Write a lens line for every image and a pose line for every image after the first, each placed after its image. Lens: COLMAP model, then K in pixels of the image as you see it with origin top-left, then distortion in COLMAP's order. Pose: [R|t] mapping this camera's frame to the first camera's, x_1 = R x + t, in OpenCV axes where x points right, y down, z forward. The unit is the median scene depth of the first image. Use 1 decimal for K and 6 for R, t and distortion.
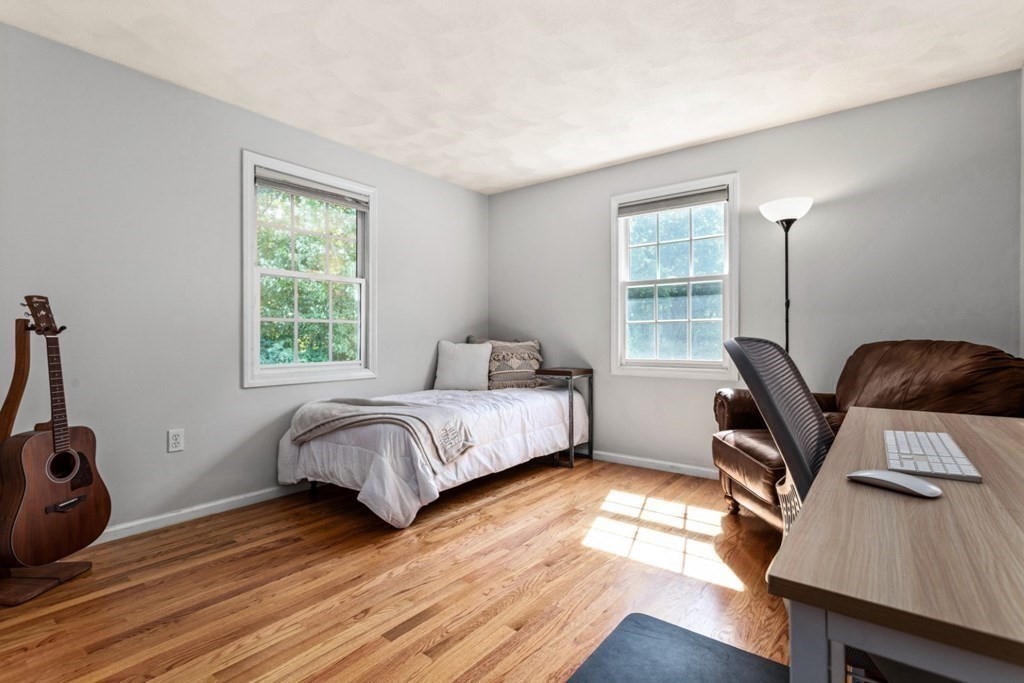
lens RADIAL K [[489.9, 0, 512.0], [0, 489.9, 341.5], [0, 0, 1]] dist [0.000797, 0.000229]
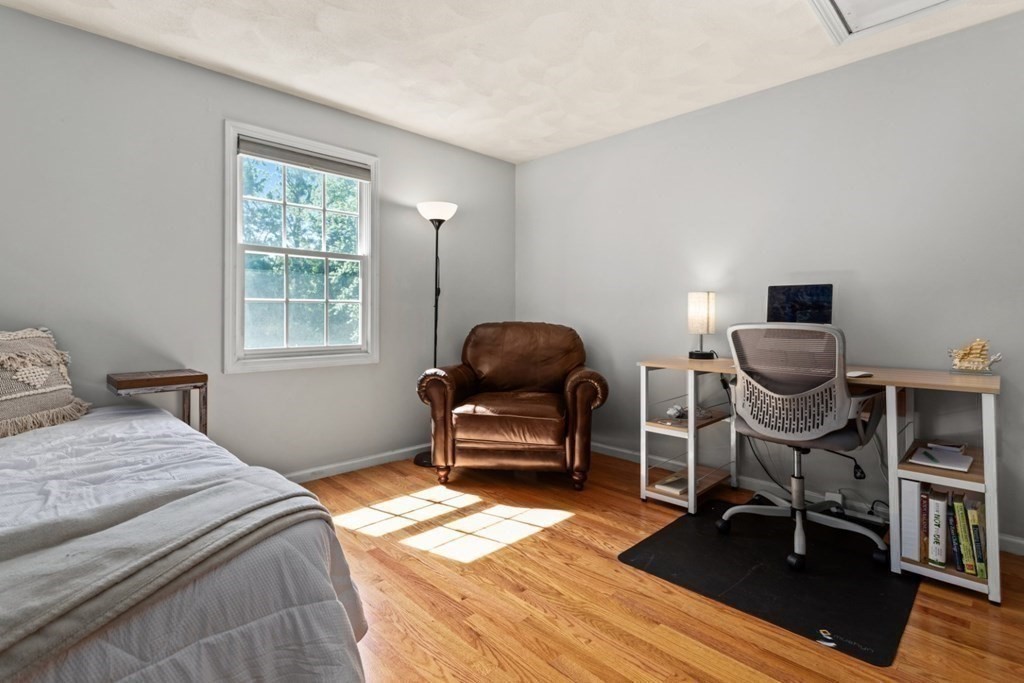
lens RADIAL K [[492.6, 0, 512.1], [0, 492.6, 316.3], [0, 0, 1]] dist [0.000871, 0.000352]
pose [[0.126281, 0.004360, 0.991985, -0.554612], [0.006996, 0.999962, -0.005286, -0.009803], [-0.991970, 0.007607, 0.126246, 0.643518]]
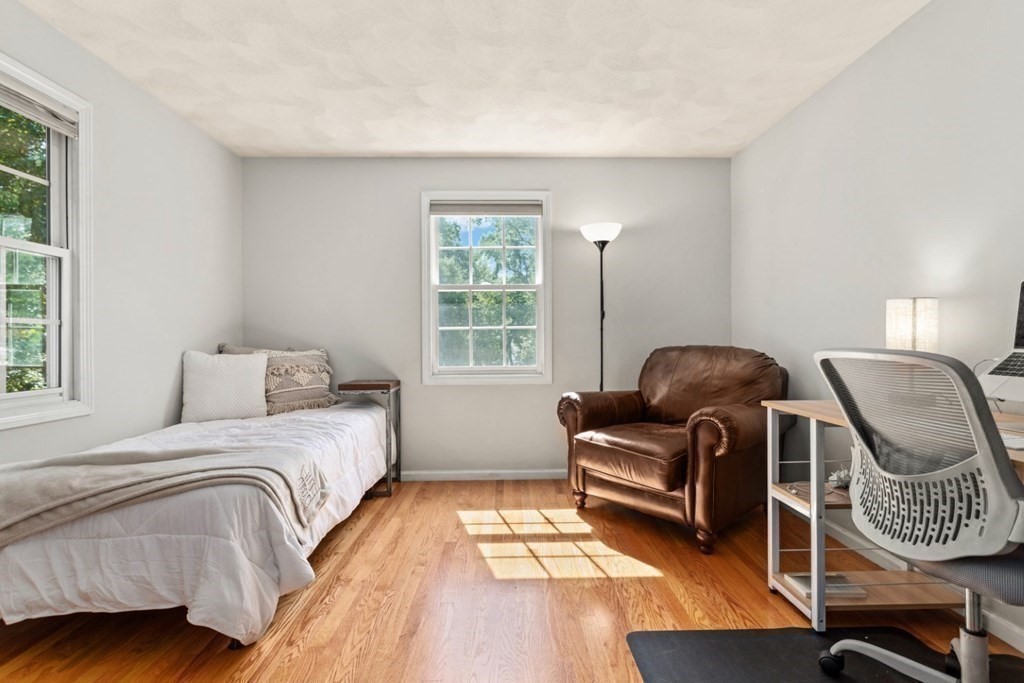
lens RADIAL K [[489.3, 0, 514.6], [0, 489.3, 344.0], [0, 0, 1]] dist [0.002345, 0.000245]
pose [[0.773629, -0.007601, 0.633594, -0.308558], [0.010336, 0.999946, -0.000625, -0.008860], [-0.633555, 0.007033, 0.773666, 0.232922]]
